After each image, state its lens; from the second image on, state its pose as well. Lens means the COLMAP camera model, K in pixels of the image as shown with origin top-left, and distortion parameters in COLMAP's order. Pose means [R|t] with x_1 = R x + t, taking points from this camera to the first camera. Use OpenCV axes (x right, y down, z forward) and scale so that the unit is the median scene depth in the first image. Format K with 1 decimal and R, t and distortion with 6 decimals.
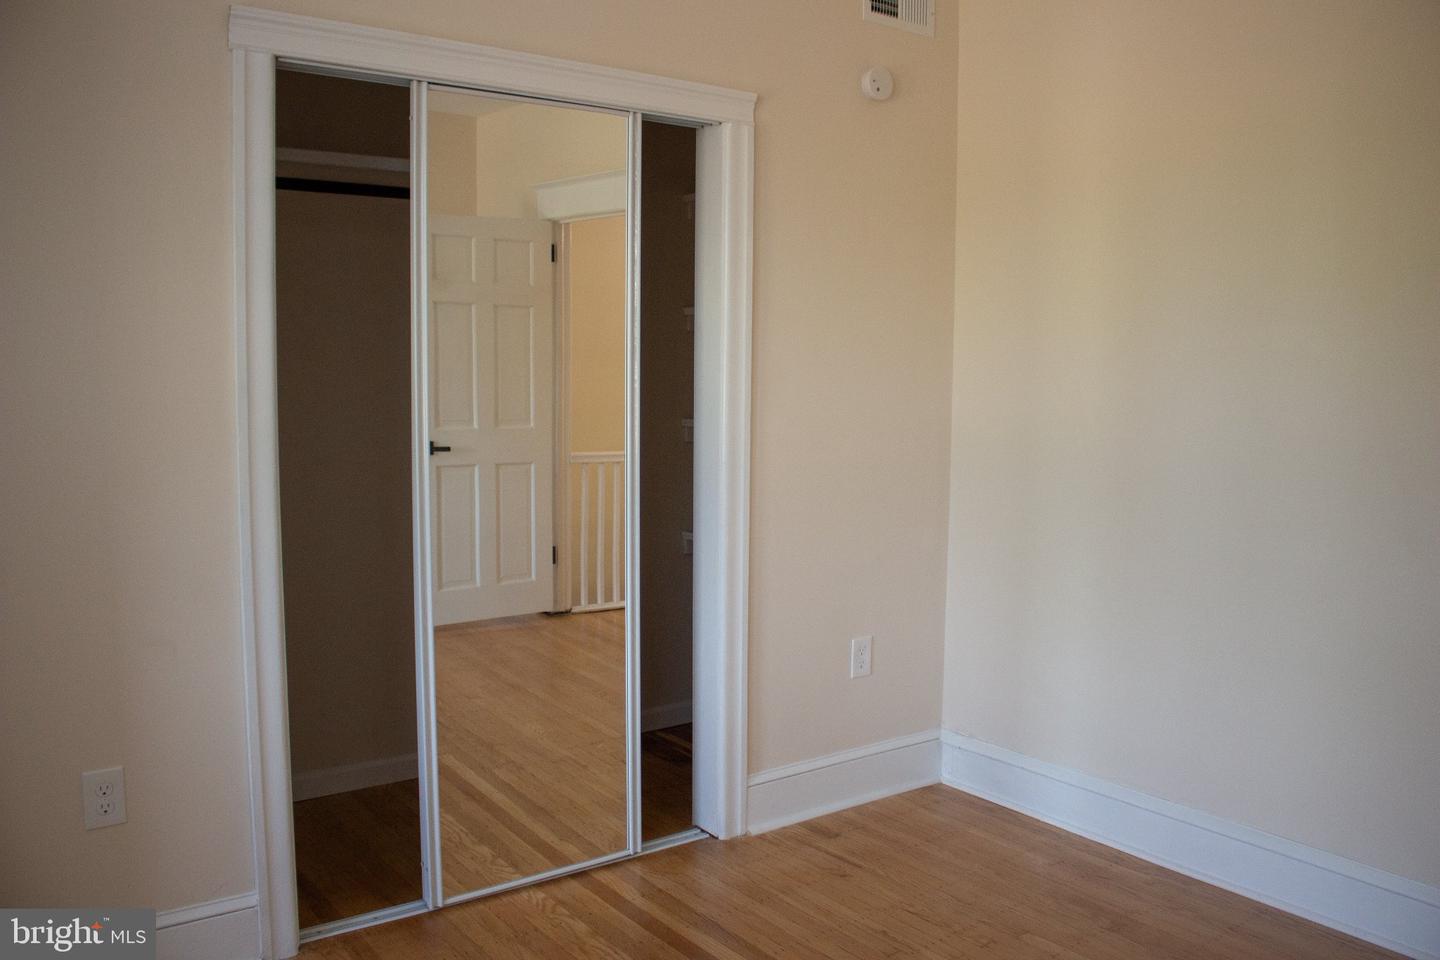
lens RADIAL K [[1166.1, 0, 723.5], [0, 1166.1, 474.4], [0, 0, 1]] dist [-0.173140, 0.142698]
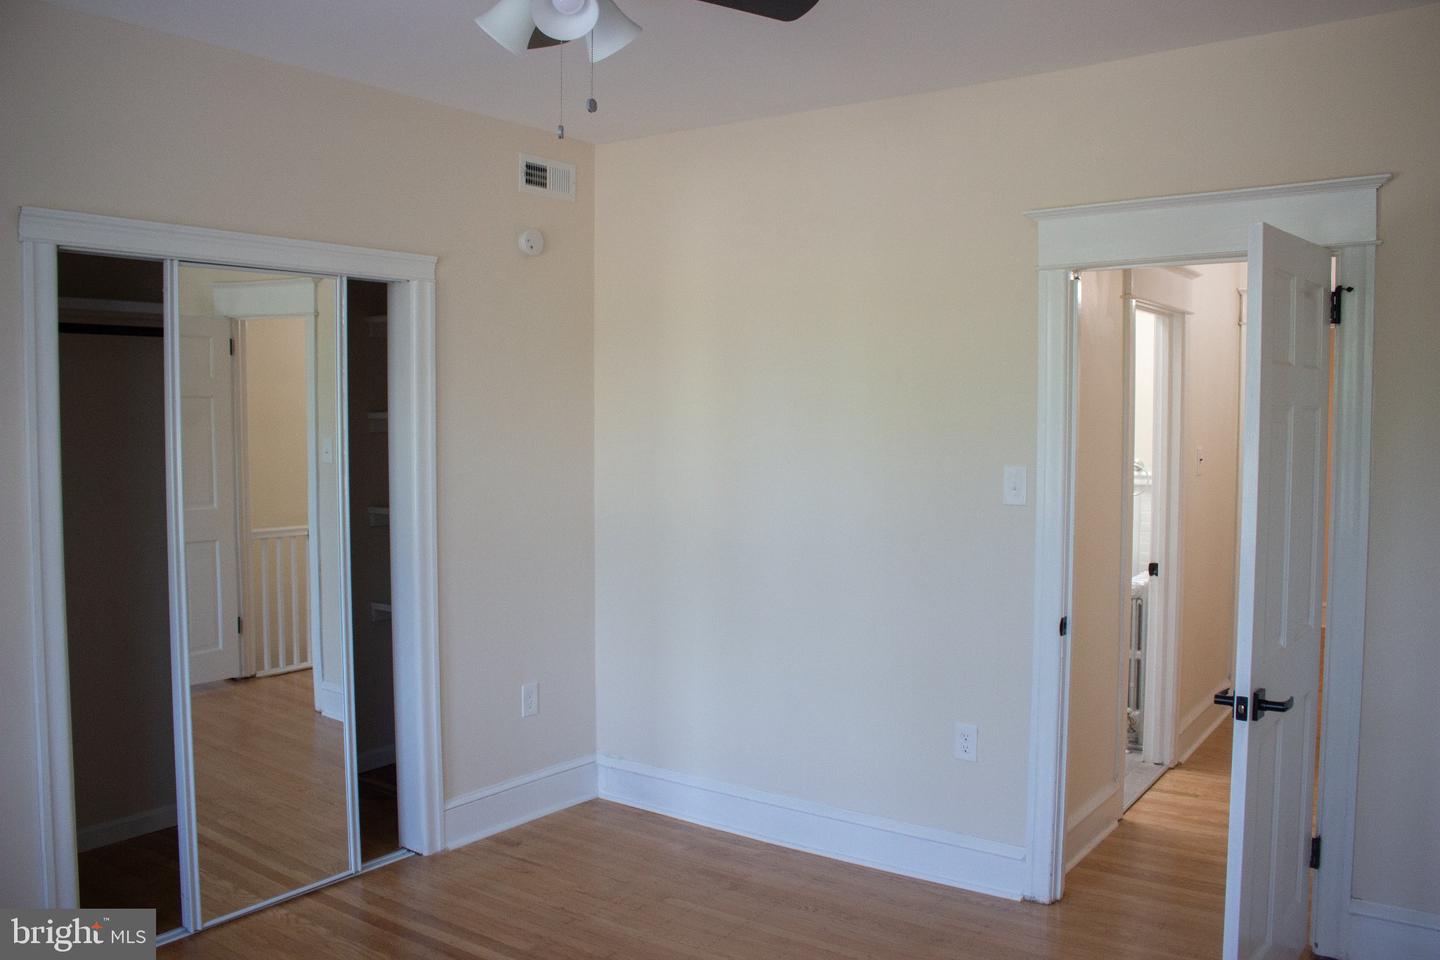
lens RADIAL K [[1201.0, 0, 710.0], [0, 1201.0, 475.6], [0, 0, 1]] dist [-0.166610, 0.153721]
pose [[0.957687, -0.024901, 0.286734, -0.061950], [0.033824, 0.999084, -0.026210, -0.047176], [-0.285819, 0.034799, 0.957652, -0.316840]]
